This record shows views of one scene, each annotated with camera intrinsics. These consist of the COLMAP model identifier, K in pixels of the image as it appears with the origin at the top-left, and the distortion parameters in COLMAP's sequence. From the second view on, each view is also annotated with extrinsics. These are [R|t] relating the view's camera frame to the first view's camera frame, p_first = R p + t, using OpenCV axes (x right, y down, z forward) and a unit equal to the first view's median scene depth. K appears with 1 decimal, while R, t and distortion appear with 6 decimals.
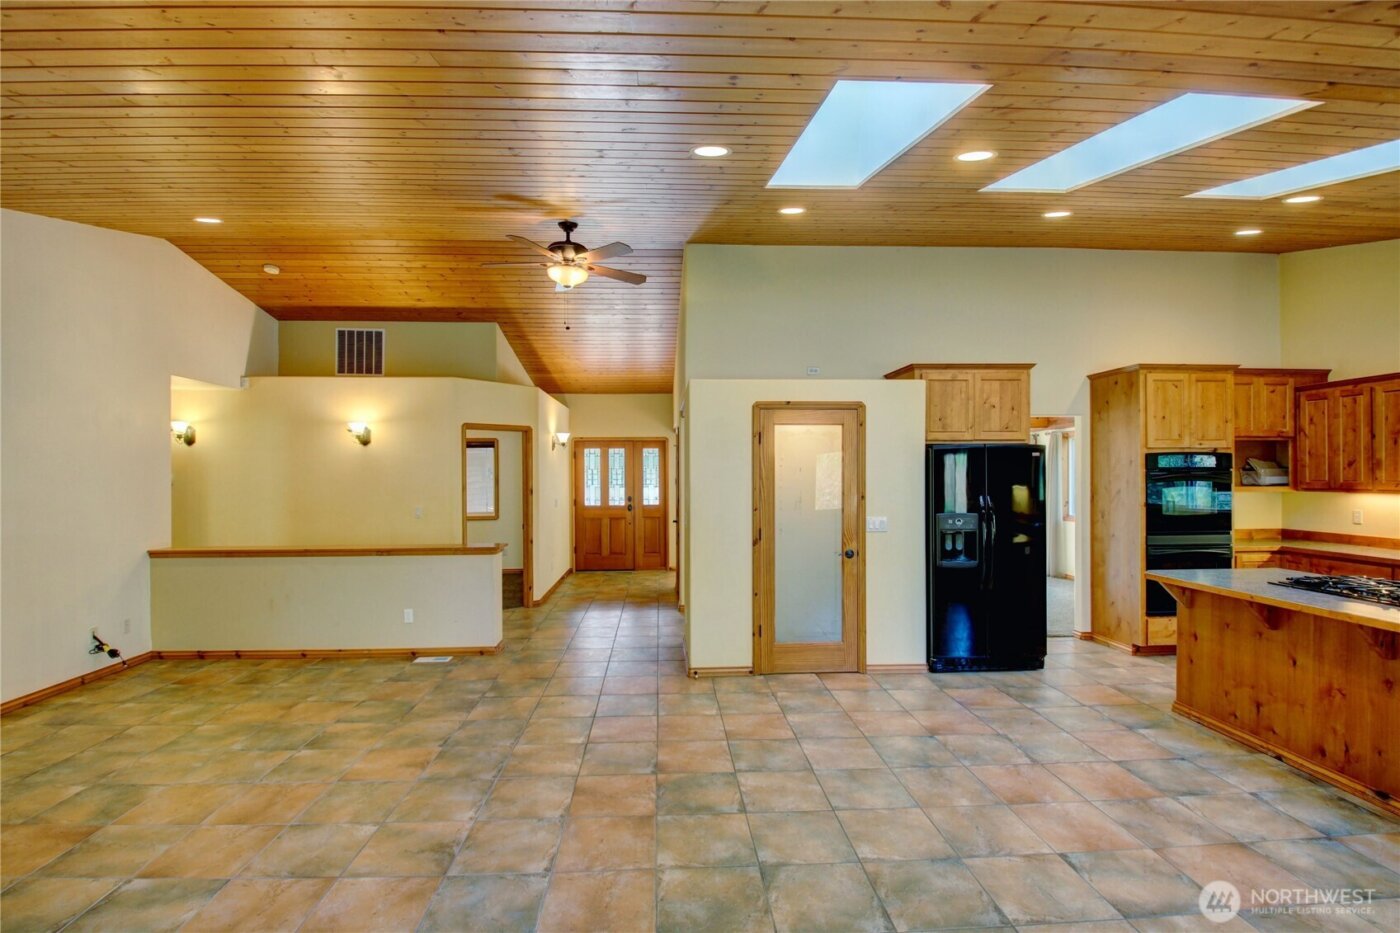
lens RADIAL K [[646.3, 0, 689.1], [0, 646.3, 477.8], [0, 0, 1]] dist [0.005591, -0.014669]
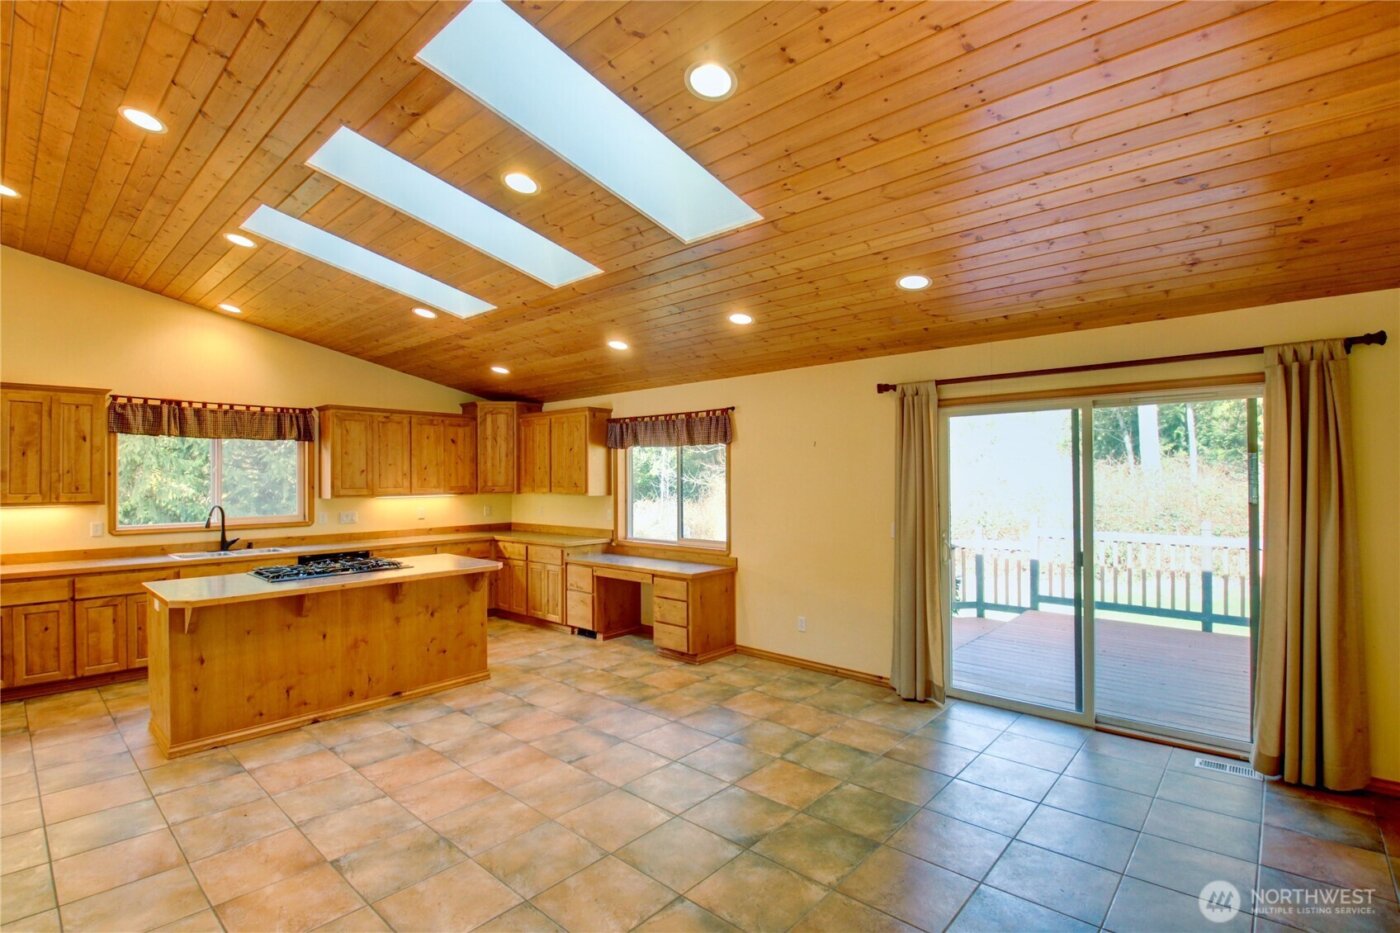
lens RADIAL K [[646.3, 0, 701.7], [0, 646.3, 470.9], [0, 0, 1]] dist [0.005591, -0.014669]
pose [[-0.712110, 0.016556, 0.701872, -0.473475], [0.013457, 0.999860, -0.009932, -0.007649], [-0.701938, 0.002373, -0.712234, 1.443839]]
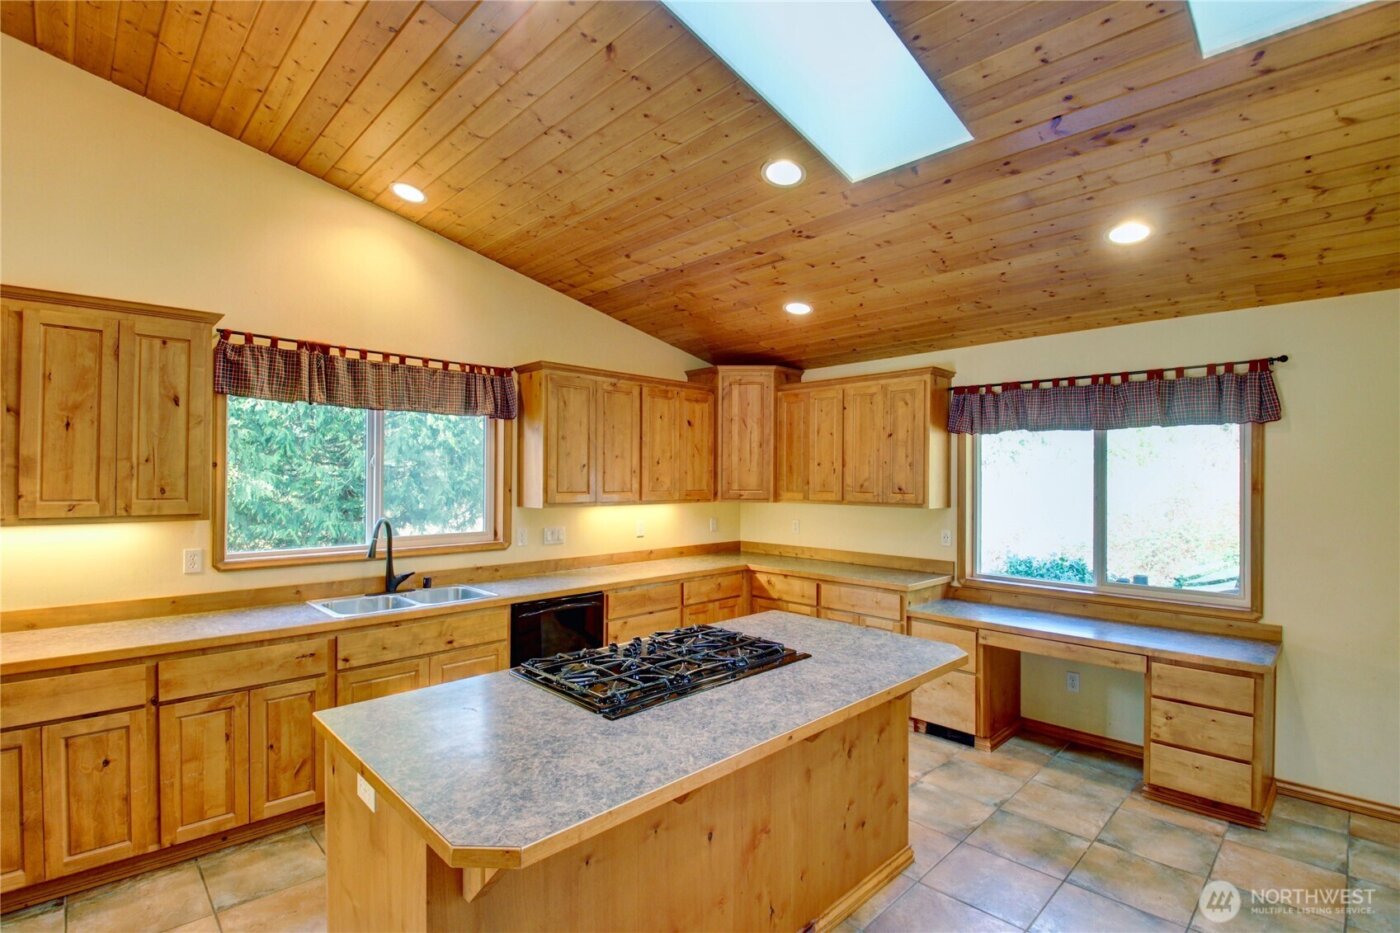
lens RADIAL K [[646.3, 0, 703.6], [0, 646.3, 472.1], [0, 0, 1]] dist [0.005591, -0.014669]
pose [[-0.670430, 0.008936, 0.741919, 0.219896], [0.002583, 0.999950, -0.009710, -0.012984], [-0.741968, -0.004594, -0.670420, 1.441770]]
